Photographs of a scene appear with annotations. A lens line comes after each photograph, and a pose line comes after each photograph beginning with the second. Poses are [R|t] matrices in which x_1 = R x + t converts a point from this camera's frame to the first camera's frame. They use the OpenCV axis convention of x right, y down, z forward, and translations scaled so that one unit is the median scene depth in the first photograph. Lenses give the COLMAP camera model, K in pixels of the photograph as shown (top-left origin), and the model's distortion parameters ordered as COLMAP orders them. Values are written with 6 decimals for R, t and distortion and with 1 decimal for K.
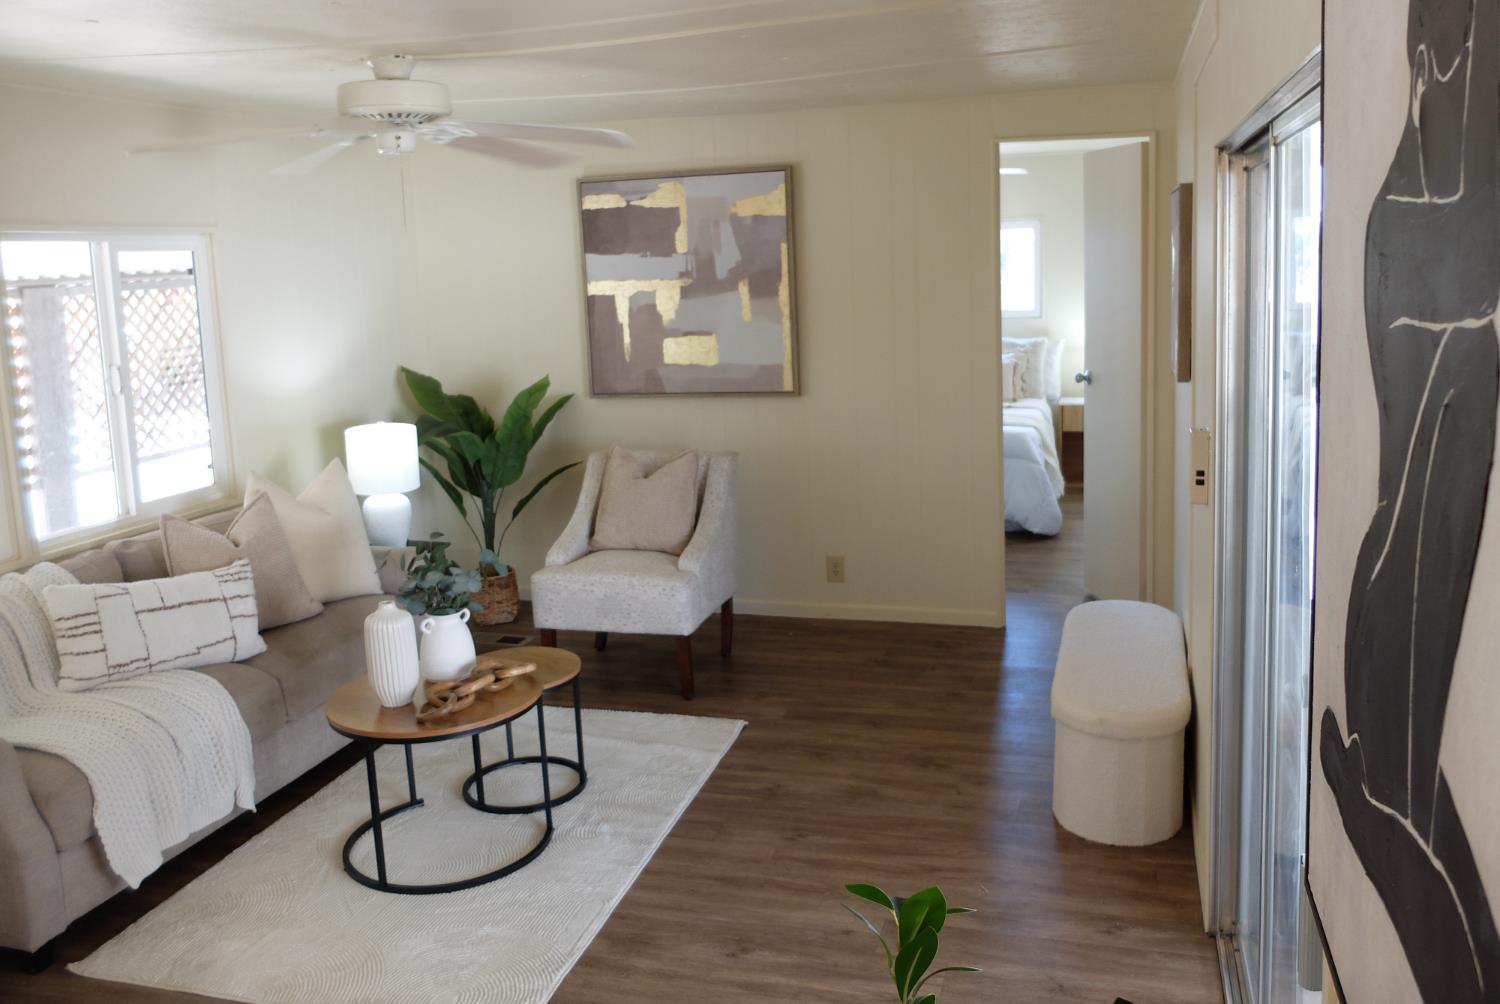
lens RADIAL K [[1204.8, 0, 776.6], [0, 1204.8, 421.1], [0, 0, 1]] dist [-0.054898, 0.046562]
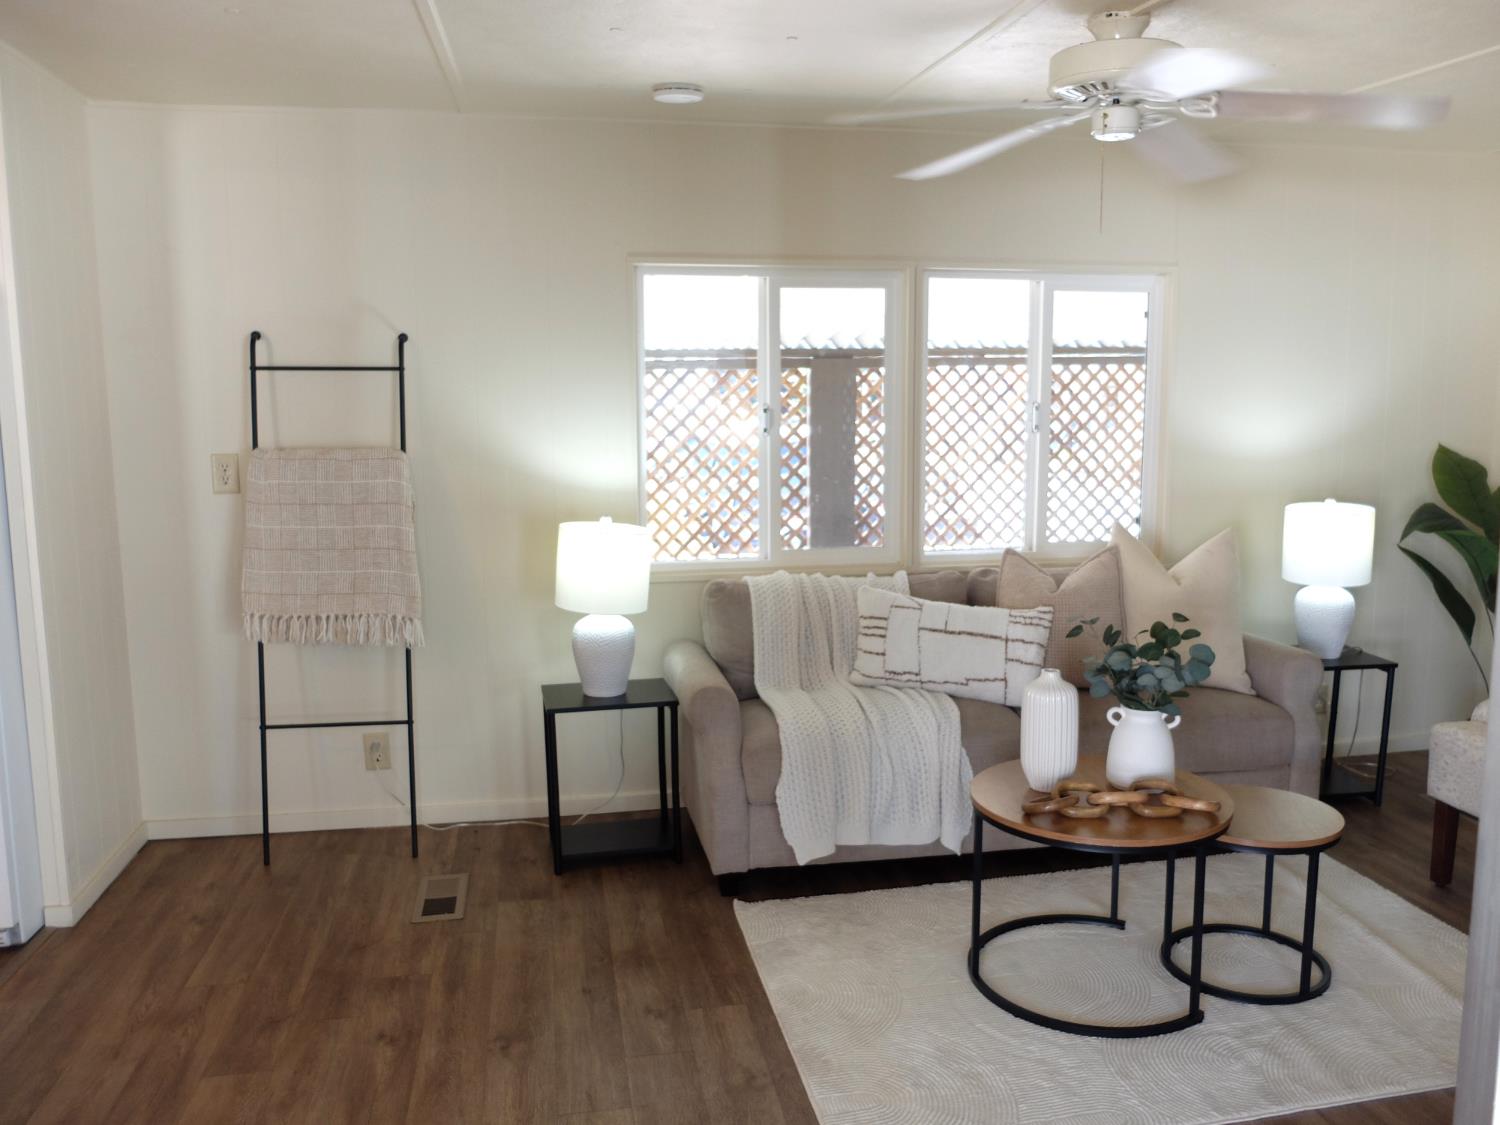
lens RADIAL K [[1205.1, 0, 756.5], [0, 1205.1, 553.9], [0, 0, 1]] dist [-0.066631, 0.049485]
pose [[0.440998, 0.152786, -0.884408, 0.243606], [-0.131446, 0.985773, 0.104753, 0.004615], [0.887830, 0.070056, 0.454807, 0.303091]]
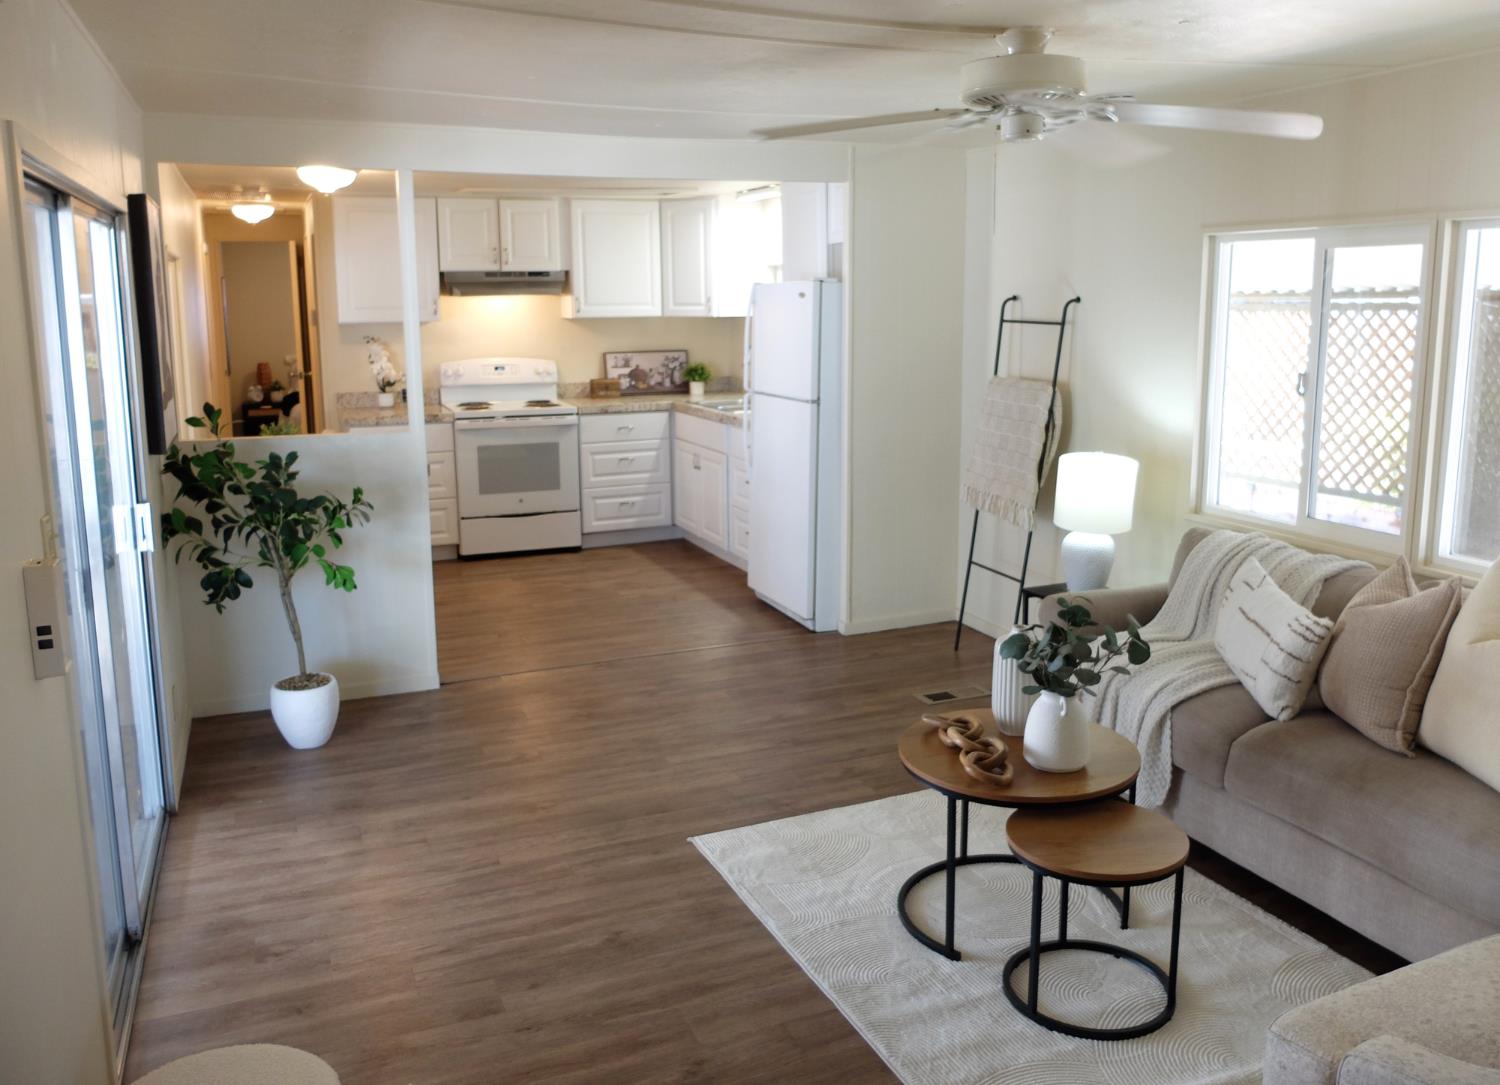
lens RADIAL K [[1195.9, 0, 786.7], [0, 1195.9, 511.2], [0, 0, 1]] dist [-0.058060, -0.015434]
pose [[-0.775799, 0.150846, -0.612683, 0.281463], [-0.053535, 0.951766, 0.302118, -0.154908], [0.628704, 0.267183, -0.730304, 1.135741]]
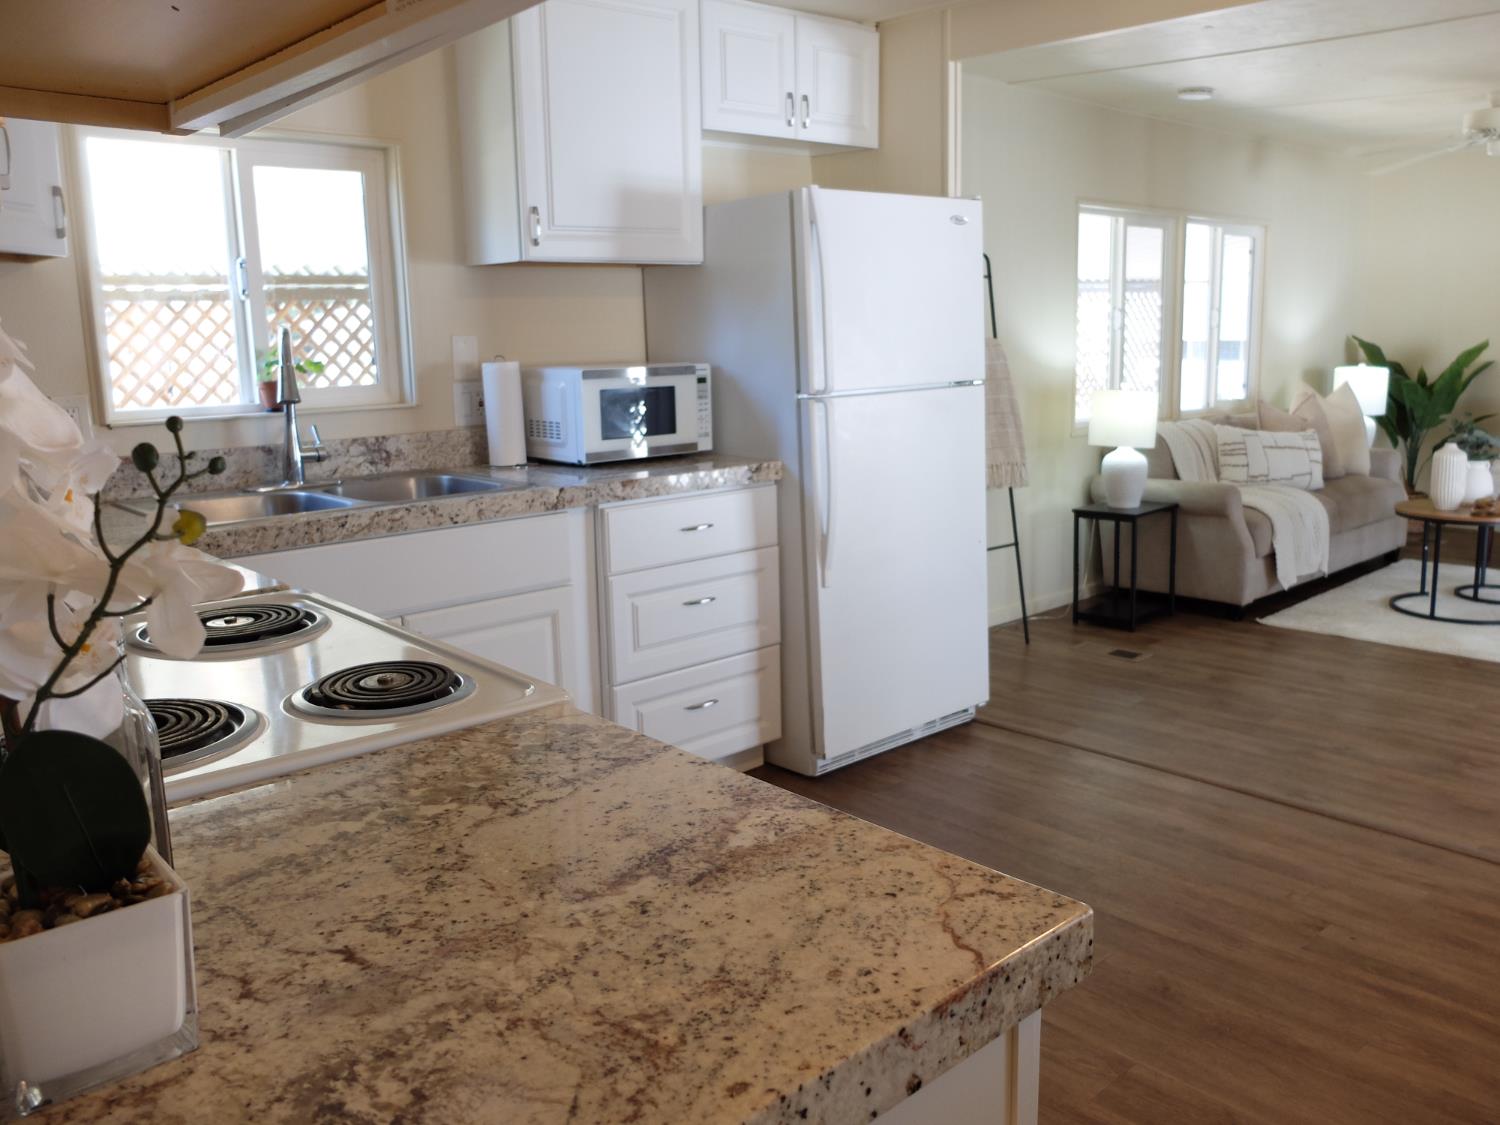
lens RADIAL K [[1205.1, 0, 764.2], [0, 1205.1, 546.2], [0, 0, 1]] dist [-0.066631, 0.049485]
pose [[0.847929, 0.111401, -0.518272, -0.196657], [-0.081917, 0.993462, 0.079520, 0.171432], [0.523742, -0.024972, 0.851511, -0.588692]]
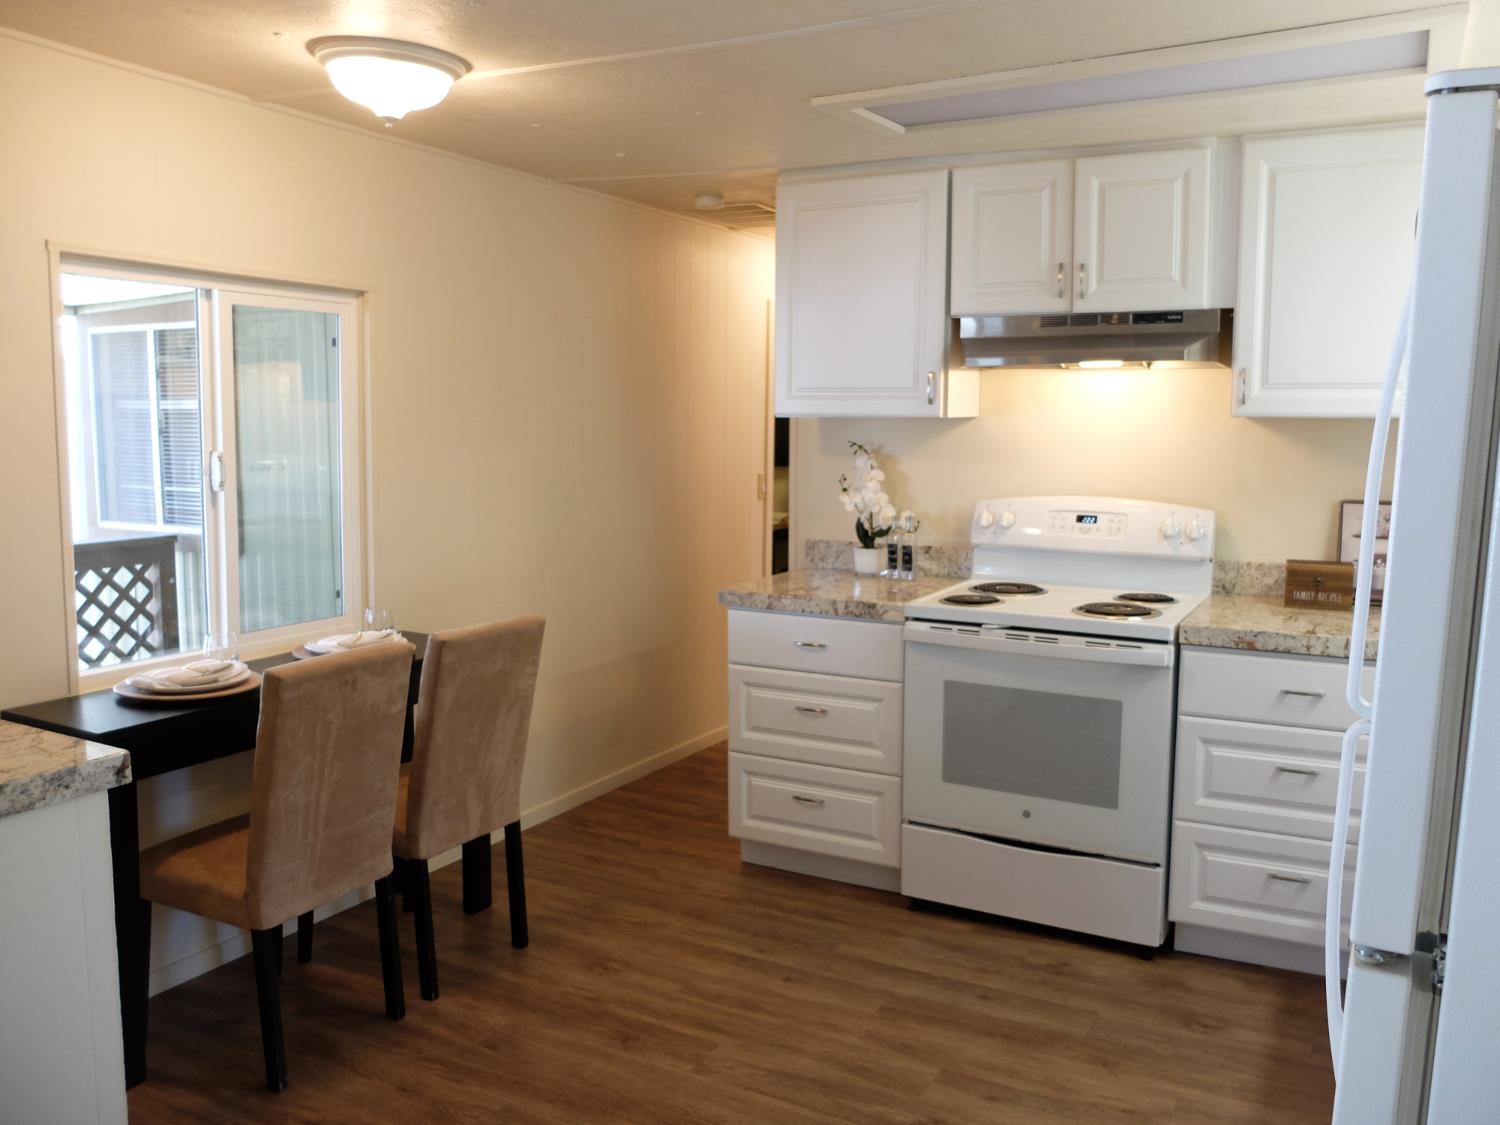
lens RADIAL K [[1205.1, 0, 751.2], [0, 1205.1, 535.6], [0, 0, 1]] dist [-0.066631, 0.049485]
pose [[-0.971610, 0.010194, 0.236370, -0.466983], [0.064923, 0.972208, 0.224939, 0.002719], [-0.227507, 0.233899, -0.945268, 0.391019]]
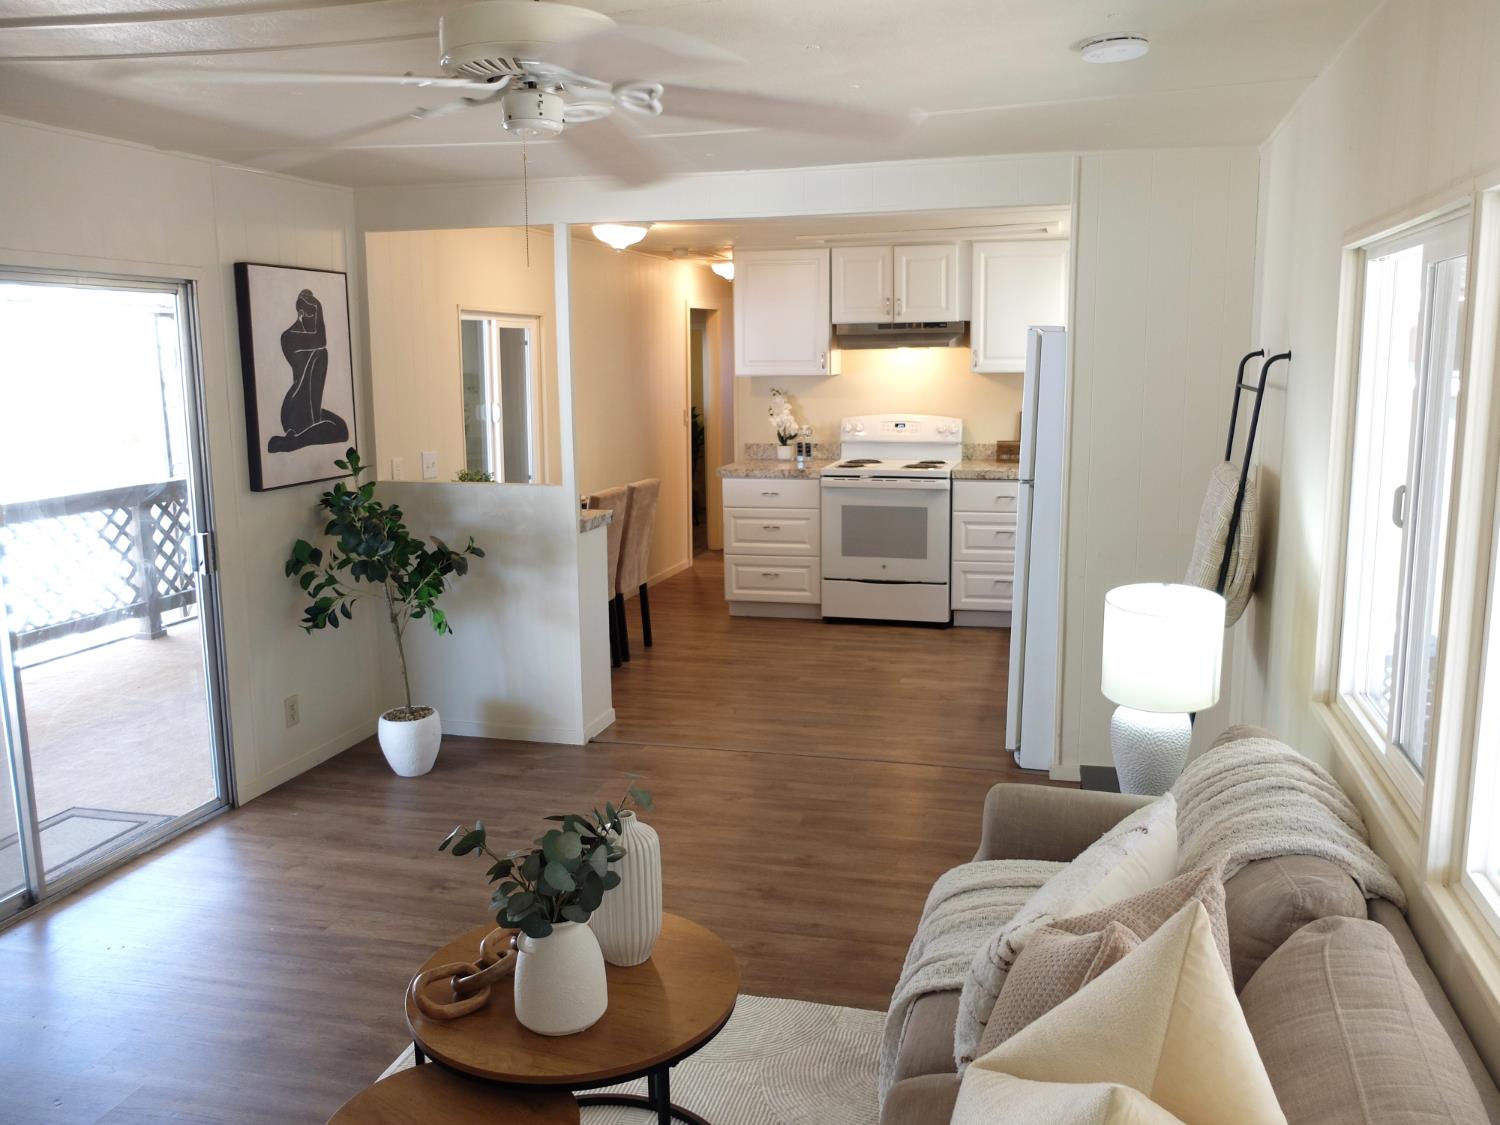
lens RADIAL K [[1205.1, 0, 778.9], [0, 1205.1, 535.4], [0, 0, 1]] dist [-0.066631, 0.049485]
pose [[-0.998770, 0.048284, -0.011250, -0.302019], [0.043185, 0.958752, 0.280943, -0.133634], [0.024350, 0.280111, -0.959659, 1.178345]]
